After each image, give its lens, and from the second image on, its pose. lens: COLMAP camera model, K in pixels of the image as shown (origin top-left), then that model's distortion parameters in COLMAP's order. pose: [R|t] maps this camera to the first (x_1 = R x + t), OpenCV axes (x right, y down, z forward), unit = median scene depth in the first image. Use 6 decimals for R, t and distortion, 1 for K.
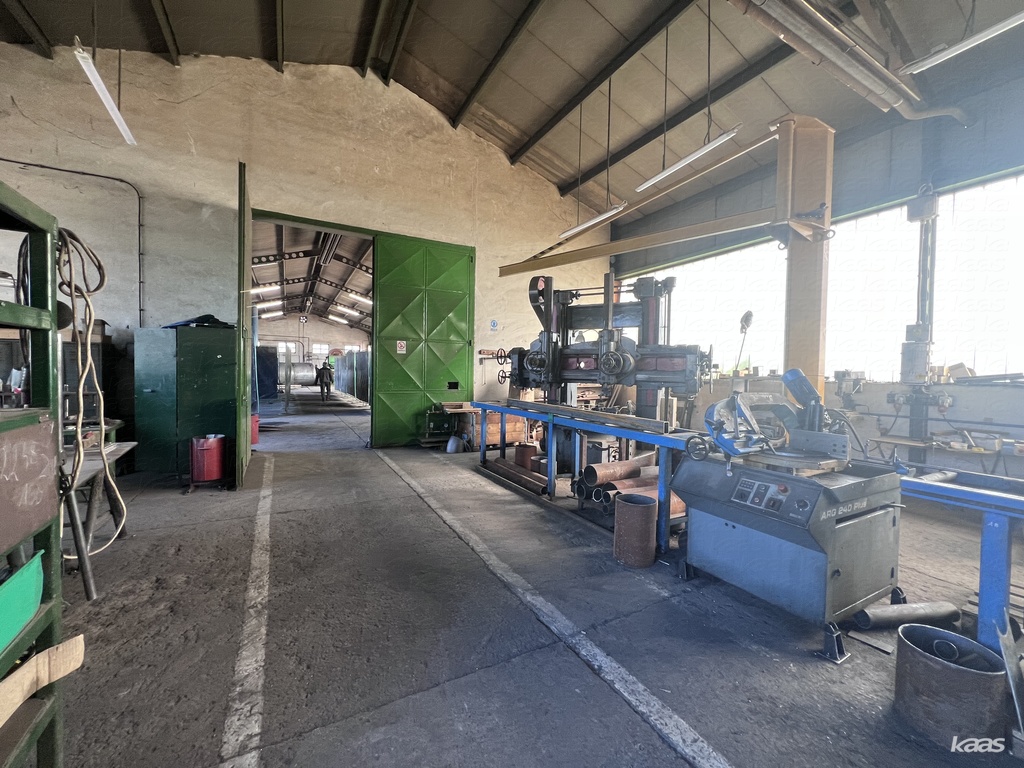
lens RADIAL K [[409.5, 0, 511.2], [0, 409.5, 387.3], [0, 0, 1]] dist [0.003047, -0.000703]
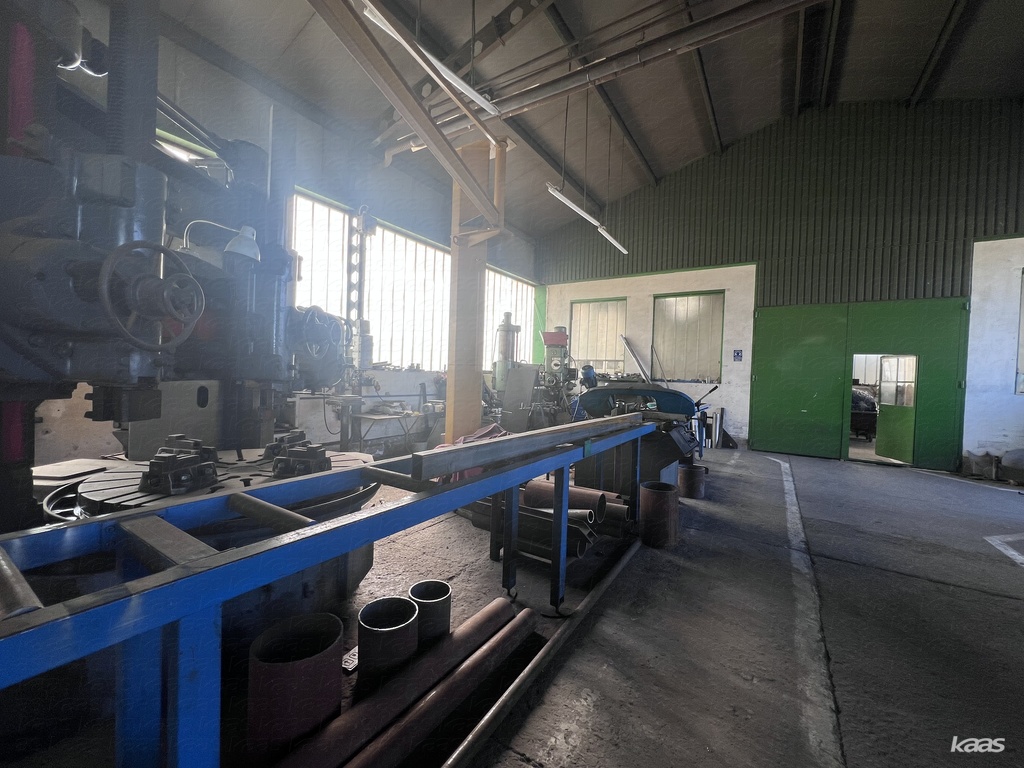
lens RADIAL K [[409.5, 0, 512.4], [0, 409.5, 380.9], [0, 0, 1]] dist [0.003047, -0.000703]
pose [[-0.475179, -0.044182, 0.878779, -0.391858], [-0.008853, 0.998928, 0.045435, -0.043409], [-0.879844, 0.013810, -0.475061, 1.605068]]
